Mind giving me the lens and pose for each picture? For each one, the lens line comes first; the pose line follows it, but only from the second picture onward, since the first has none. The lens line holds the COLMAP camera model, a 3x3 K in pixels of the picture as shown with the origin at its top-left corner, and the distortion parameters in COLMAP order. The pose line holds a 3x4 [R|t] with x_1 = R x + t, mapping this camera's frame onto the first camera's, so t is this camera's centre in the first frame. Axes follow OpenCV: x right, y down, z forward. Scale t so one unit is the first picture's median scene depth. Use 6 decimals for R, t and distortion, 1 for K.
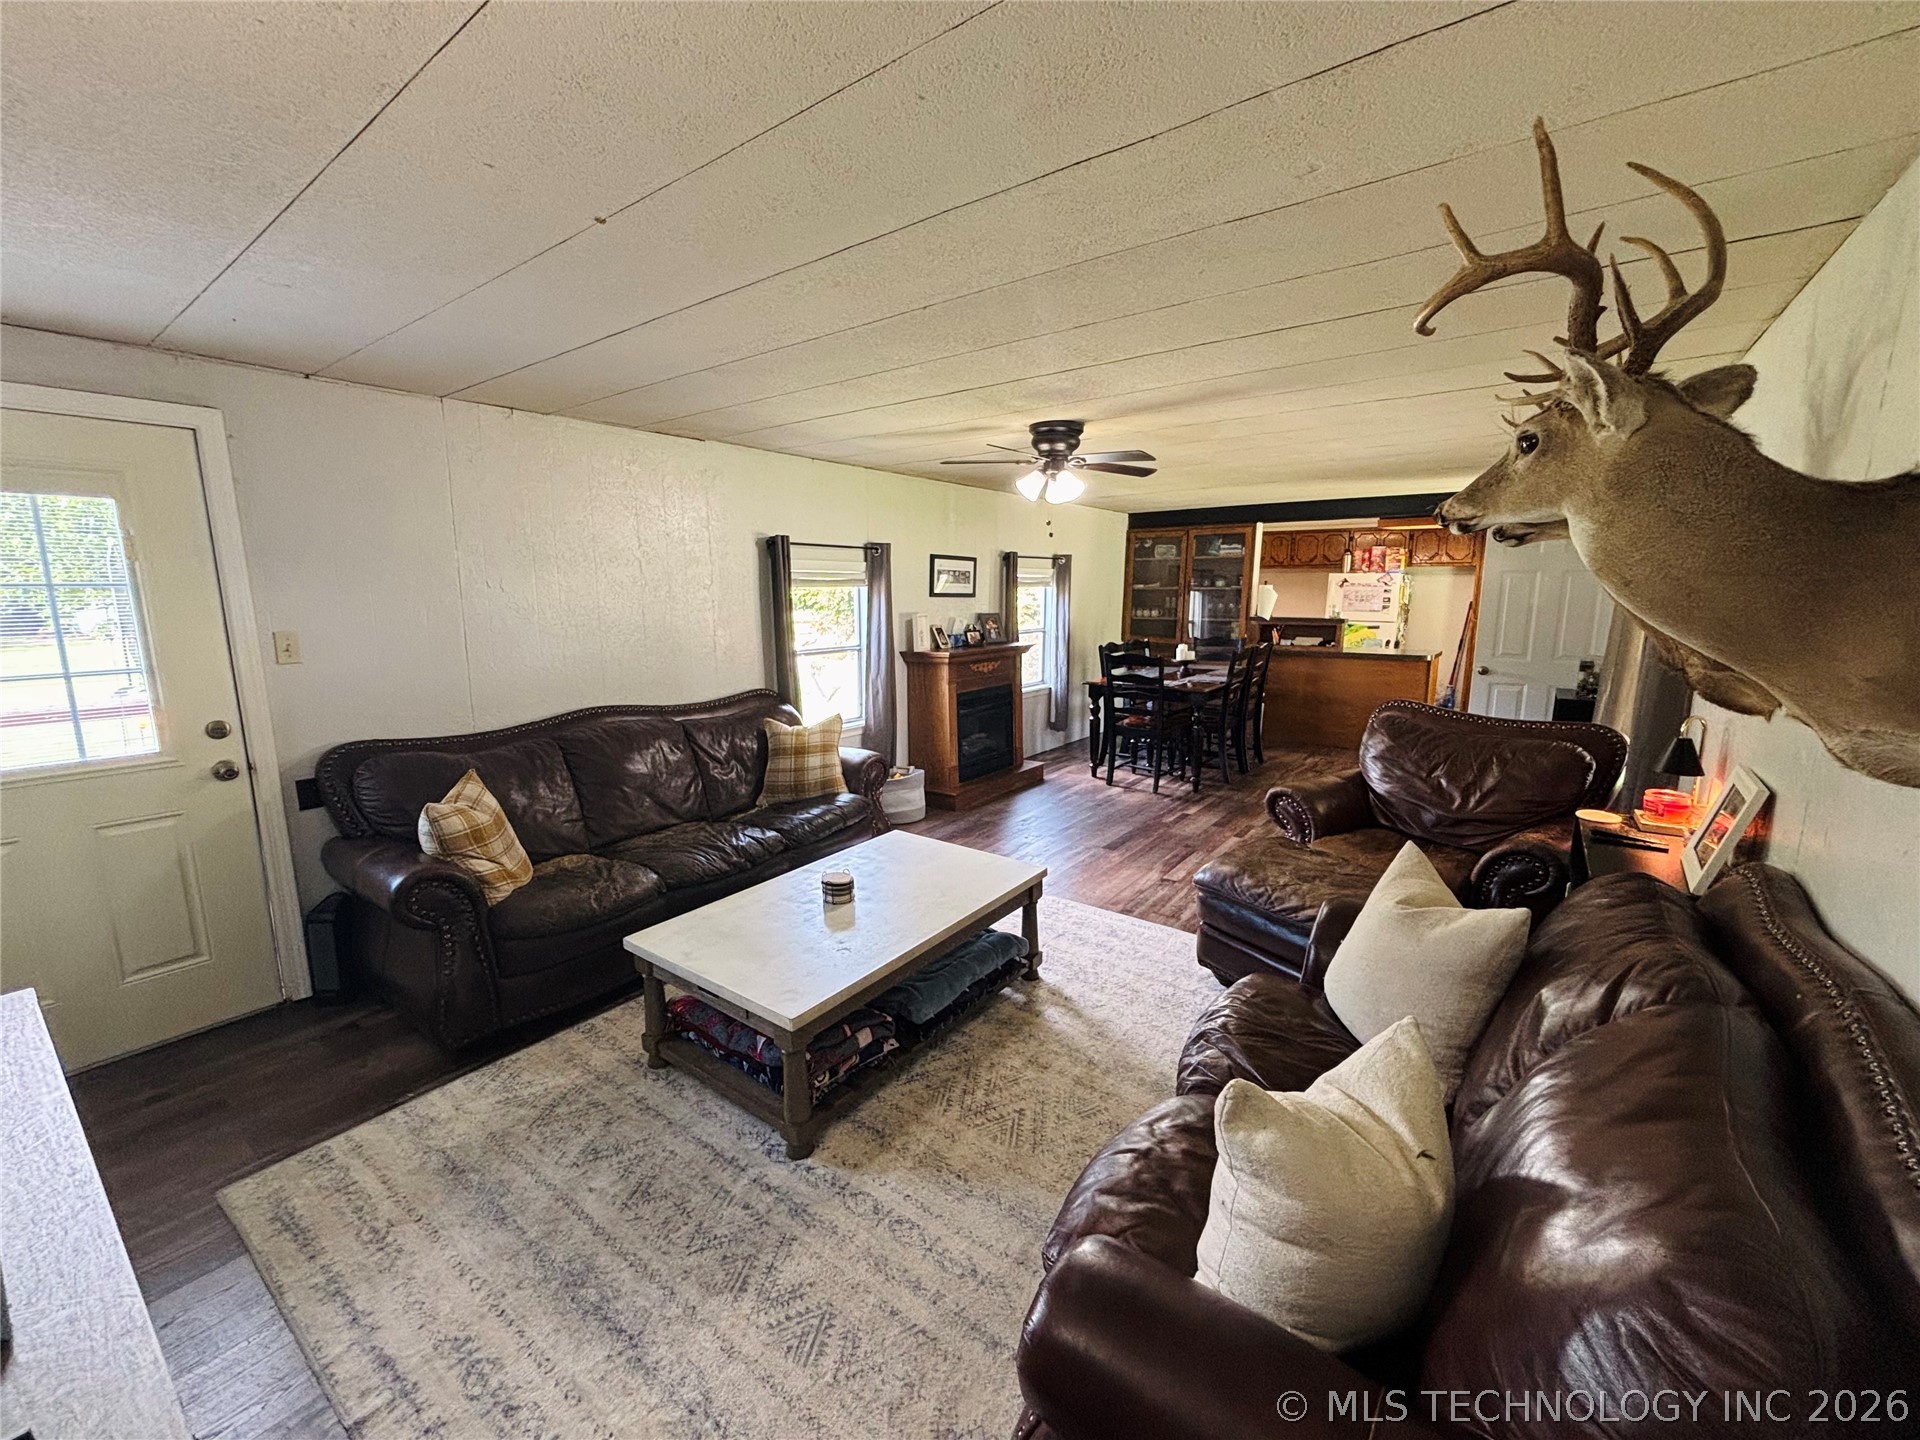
lens RADIAL K [[781.6, 0, 948.5], [0, 781.6, 734.1], [0, 0, 1]] dist [0.015781, -0.003166]
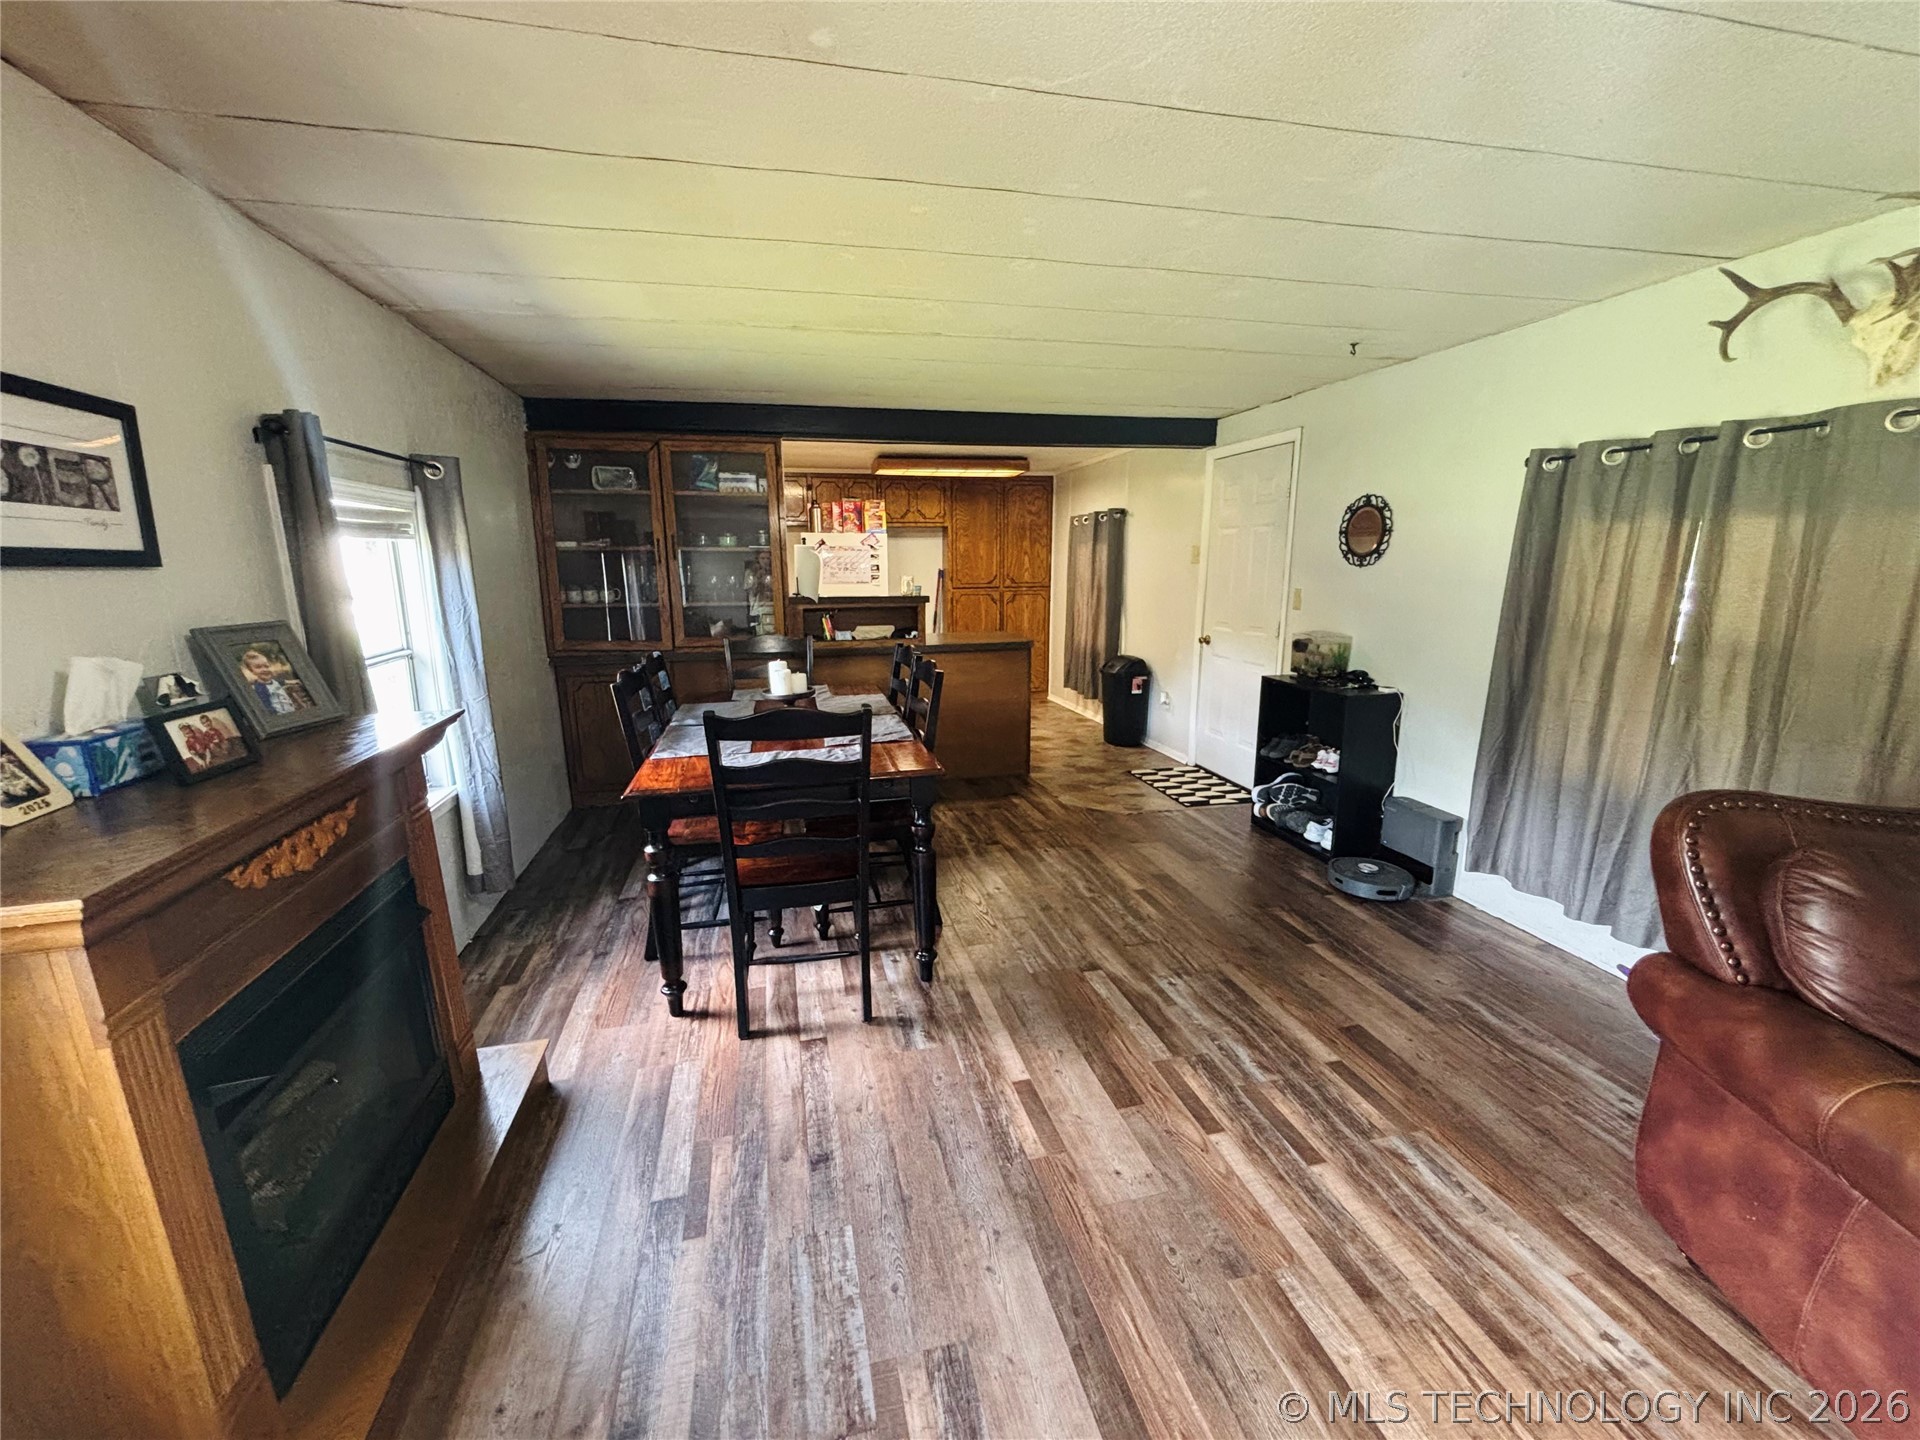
lens RADIAL K [[781.6, 0, 951.8], [0, 781.6, 722.9], [0, 0, 1]] dist [0.015781, -0.003166]
pose [[0.643667, -0.161659, 0.748037, -0.000378], [0.145145, 0.985482, 0.088079, -0.116006], [-0.751415, 0.051880, 0.657787, 0.671257]]
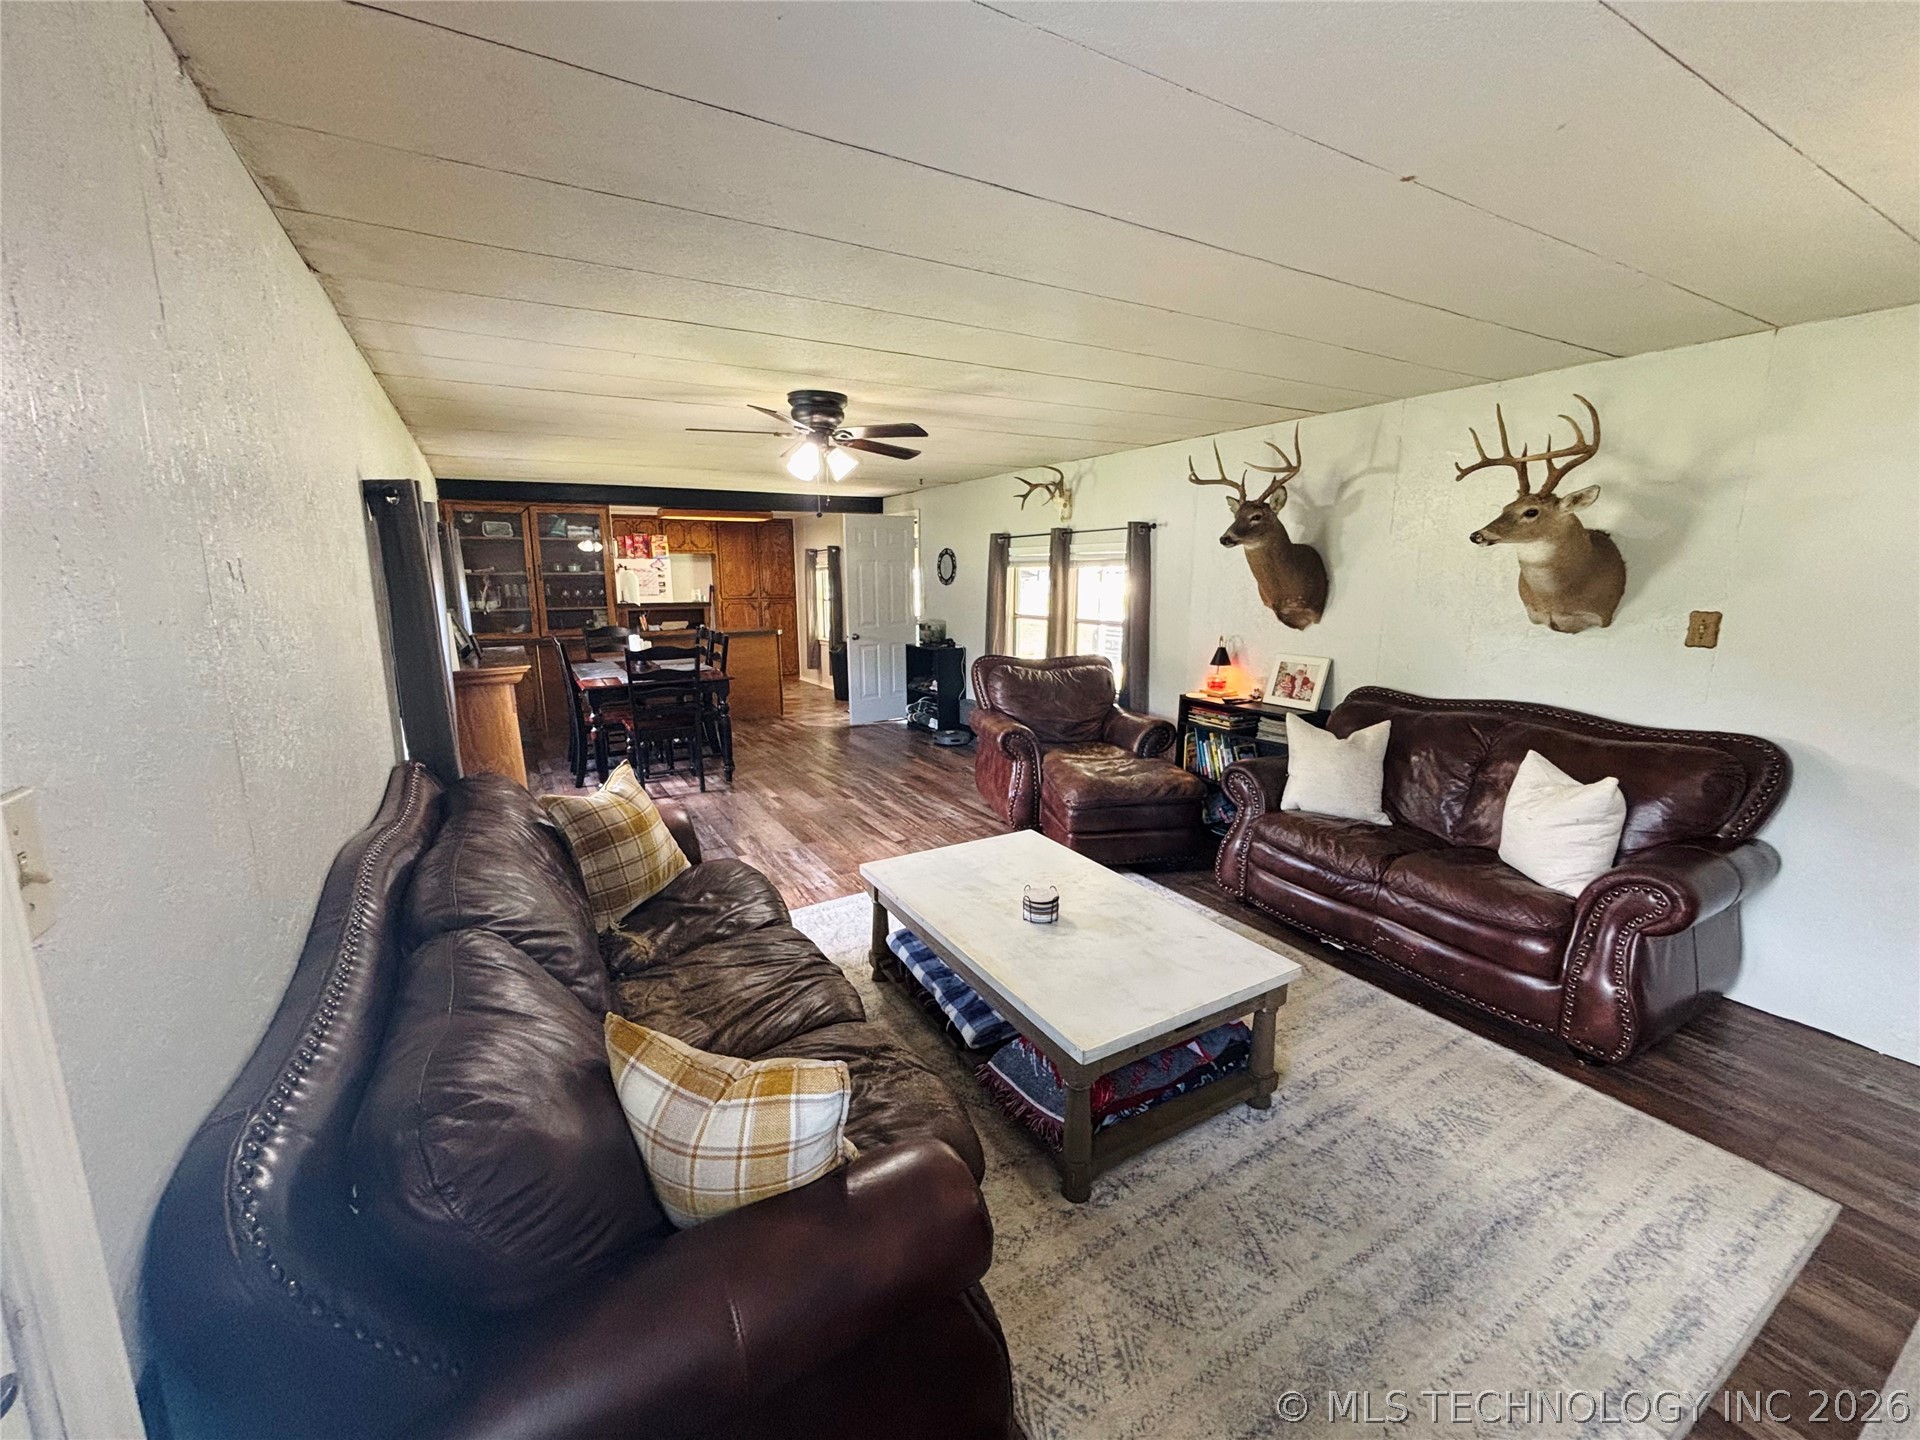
lens RADIAL K [[781.6, 0, 964.5], [0, 781.6, 723.3], [0, 0, 1]] dist [0.015781, -0.003166]
pose [[0.377462, -0.178026, 0.908751, -0.454740], [0.173154, 0.977607, 0.119593, -0.062995], [-0.909692, 0.112212, 0.399836, 0.327789]]
